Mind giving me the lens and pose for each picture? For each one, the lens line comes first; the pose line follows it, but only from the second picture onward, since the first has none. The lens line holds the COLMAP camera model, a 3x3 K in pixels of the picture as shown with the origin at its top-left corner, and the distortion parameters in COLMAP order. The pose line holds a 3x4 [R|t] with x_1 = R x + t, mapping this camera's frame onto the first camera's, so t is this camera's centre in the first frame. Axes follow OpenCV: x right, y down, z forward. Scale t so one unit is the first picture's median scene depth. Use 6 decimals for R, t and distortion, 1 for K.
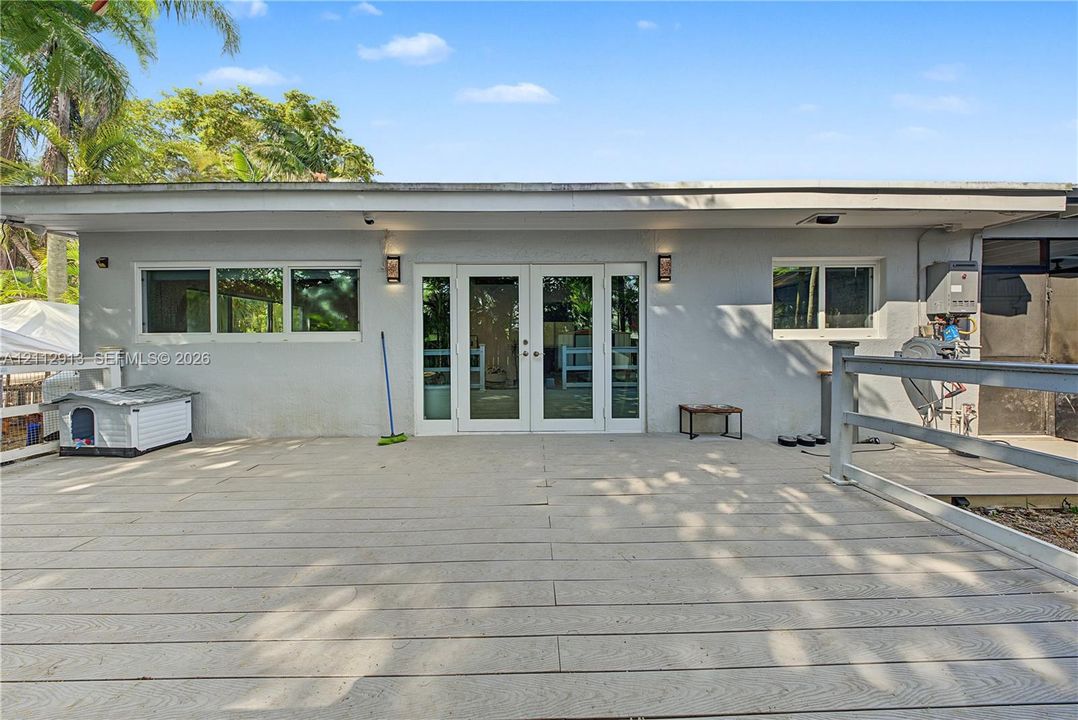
lens RADIAL K [[327.2, 0, 538.6], [0, 327.2, 346.4], [0, 0, 1]] dist [-0.002192, -0.000121]
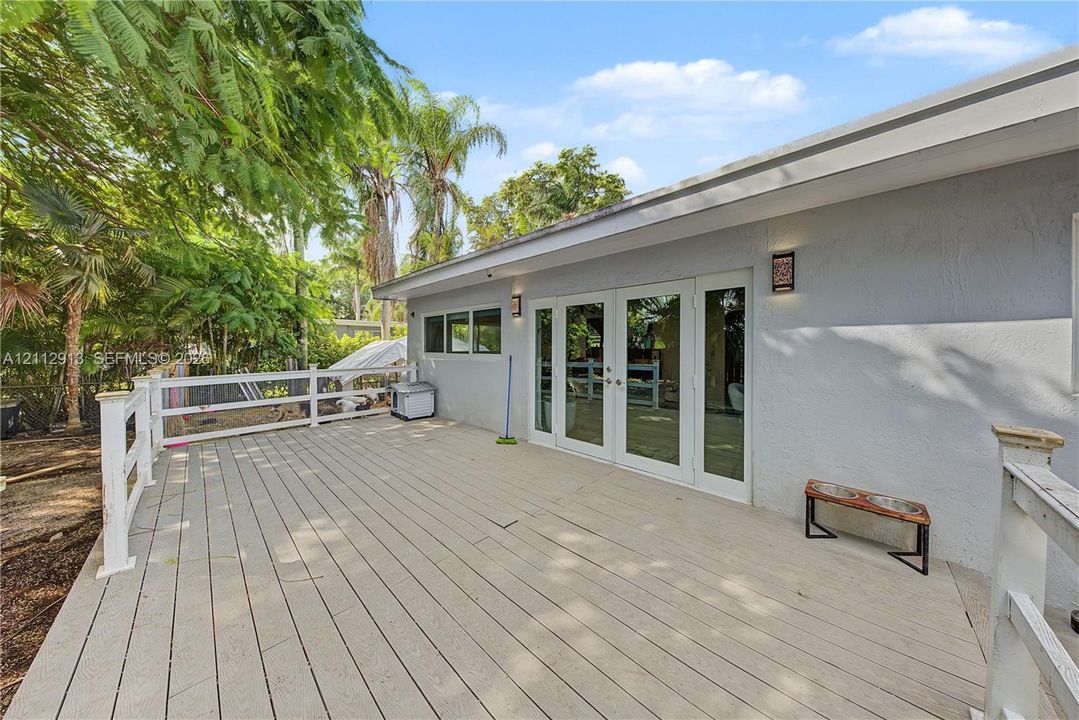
lens RADIAL K [[327.5, 0, 537.2], [0, 327.5, 348.6], [0, 0, 1]] dist [-0.002192, -0.000121]
pose [[0.708966, 0.010864, -0.705159, 0.495308], [-0.012850, 0.999914, 0.002485, -0.074451], [0.705125, 0.007299, 0.709045, 0.158098]]
